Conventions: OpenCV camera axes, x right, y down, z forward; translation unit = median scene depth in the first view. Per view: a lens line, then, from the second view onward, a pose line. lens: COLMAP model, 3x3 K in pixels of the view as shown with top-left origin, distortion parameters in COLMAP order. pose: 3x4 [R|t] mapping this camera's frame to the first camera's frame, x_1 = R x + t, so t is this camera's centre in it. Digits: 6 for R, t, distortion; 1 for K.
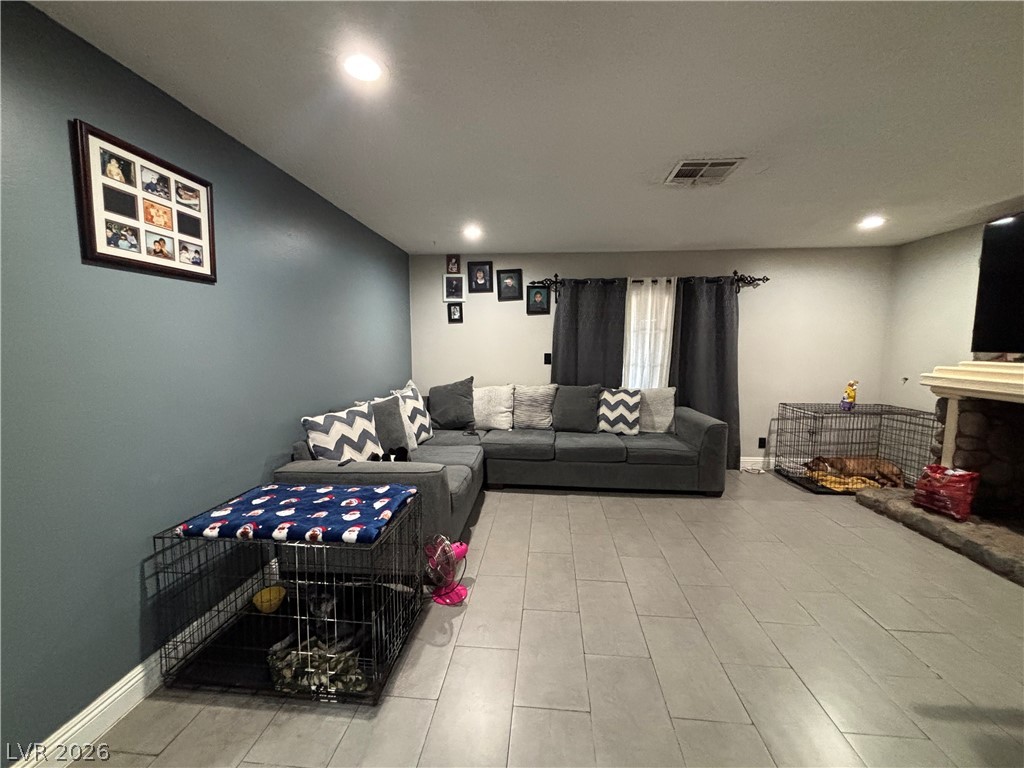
lens RADIAL K [[407.9, 0, 509.5], [0, 407.9, 384.7], [0, 0, 1]] dist [0.000647, 0.000180]
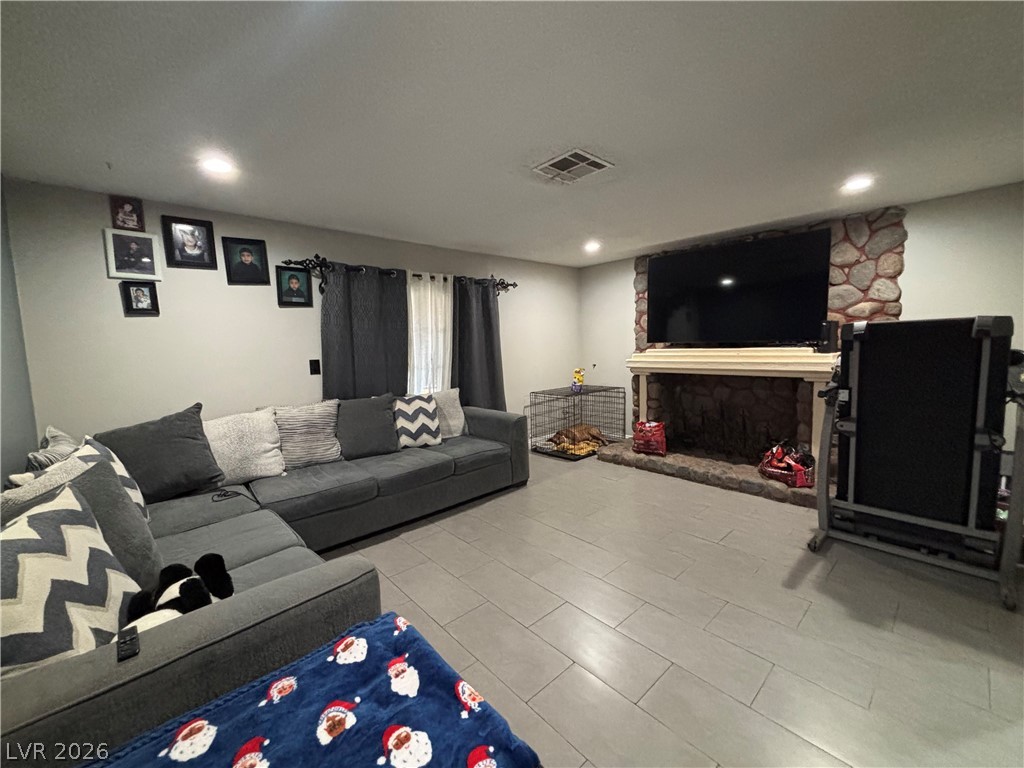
lens RADIAL K [[411.4, 0, 509.8], [0, 411.4, 384.9], [0, 0, 1]] dist [-0.000239, -0.000132]
pose [[0.678915, -0.094380, 0.728126, -0.236837], [0.104423, 0.994035, 0.031482, -0.019785], [-0.726753, 0.054660, 0.684720, 0.249292]]
